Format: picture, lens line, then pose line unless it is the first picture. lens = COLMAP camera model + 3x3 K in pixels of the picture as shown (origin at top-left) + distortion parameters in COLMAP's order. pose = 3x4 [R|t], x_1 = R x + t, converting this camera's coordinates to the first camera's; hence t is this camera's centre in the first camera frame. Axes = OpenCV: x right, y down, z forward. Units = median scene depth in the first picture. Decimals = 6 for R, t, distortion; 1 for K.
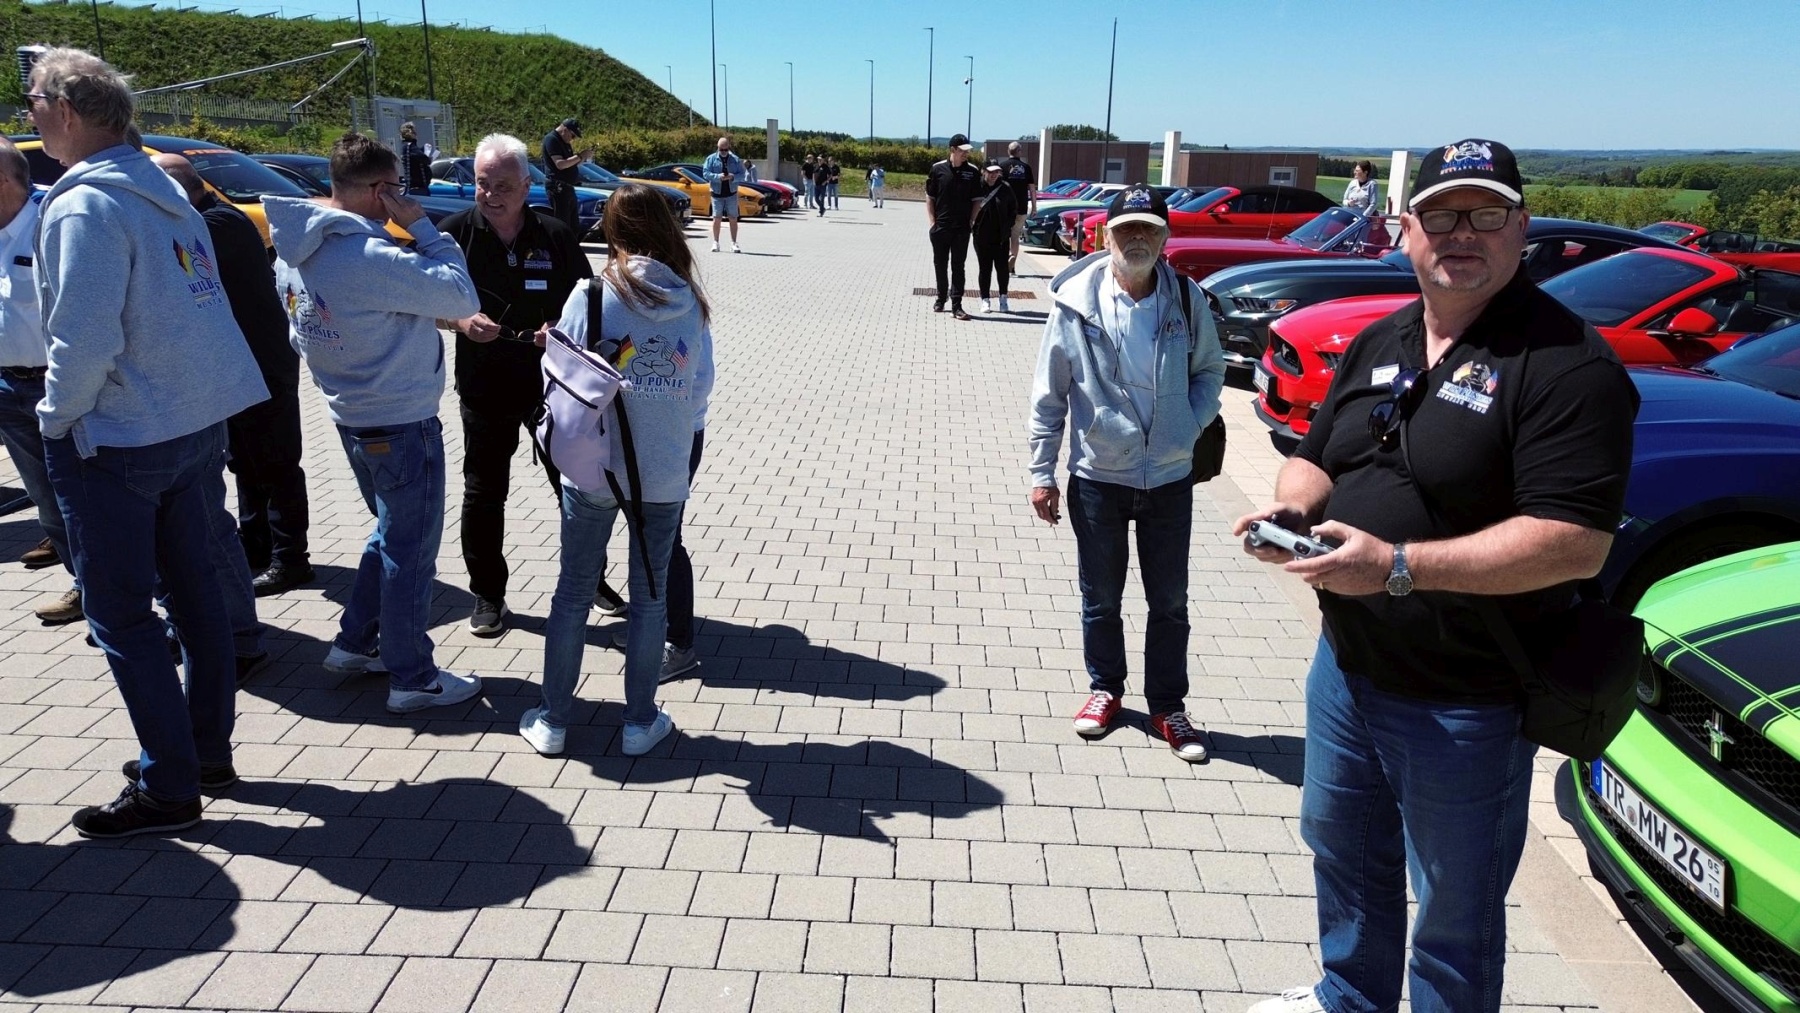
lens RADIAL K [[1266.5, 0, 896.4], [0, 1266.5, 500.4], [0, 0, 1]] dist [0.068462, -0.071069]
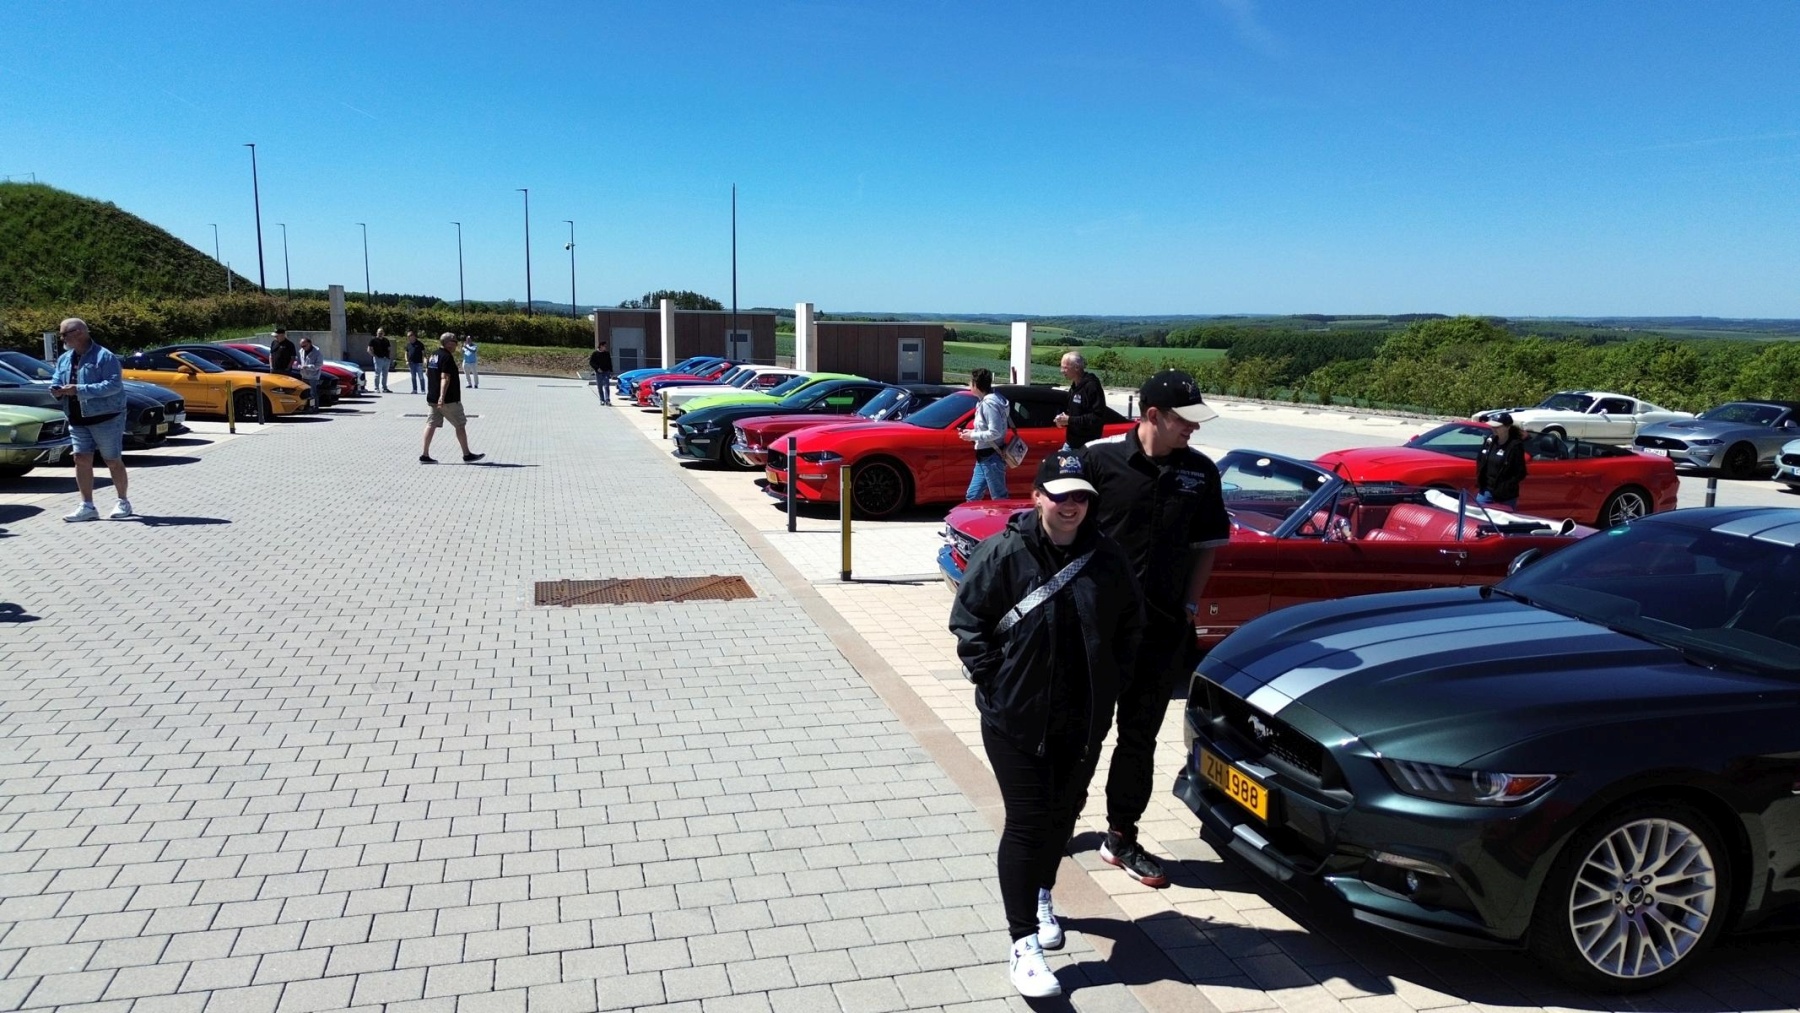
lens RADIAL K [[1266.5, 0, 896.4], [0, 1266.5, 500.4], [0, 0, 1]] dist [0.068462, -0.071069]
pose [[0.954152, -0.045931, 0.295778, 0.000046], [0.081815, 0.990547, -0.110105, -0.027980], [-0.287925, 0.129256, 0.948890, 0.087318]]
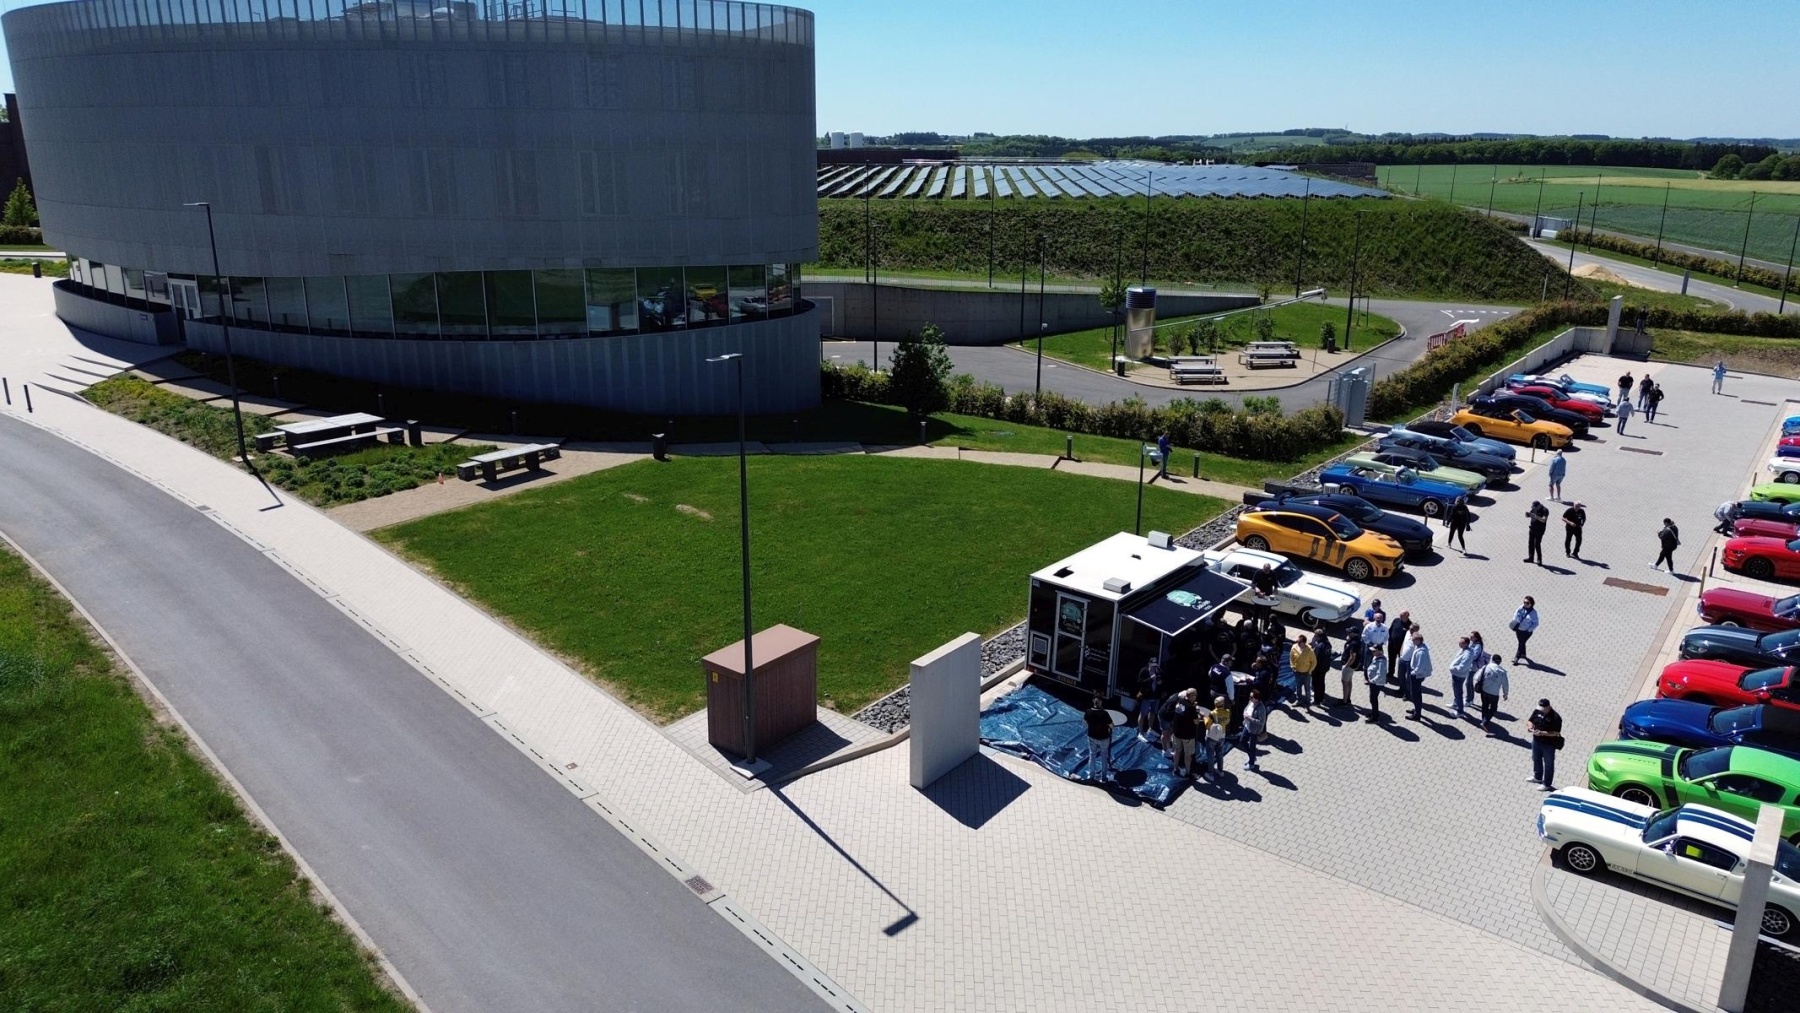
lens RADIAL K [[1266.5, 0, 896.4], [0, 1266.5, 500.4], [0, 0, 1]] dist [0.068462, -0.071069]
pose [[0.813489, 0.147717, -0.562508, 0.054933], [-0.150460, 0.987732, 0.041790, -0.045180], [0.561781, 0.050639, 0.825735, -0.348764]]
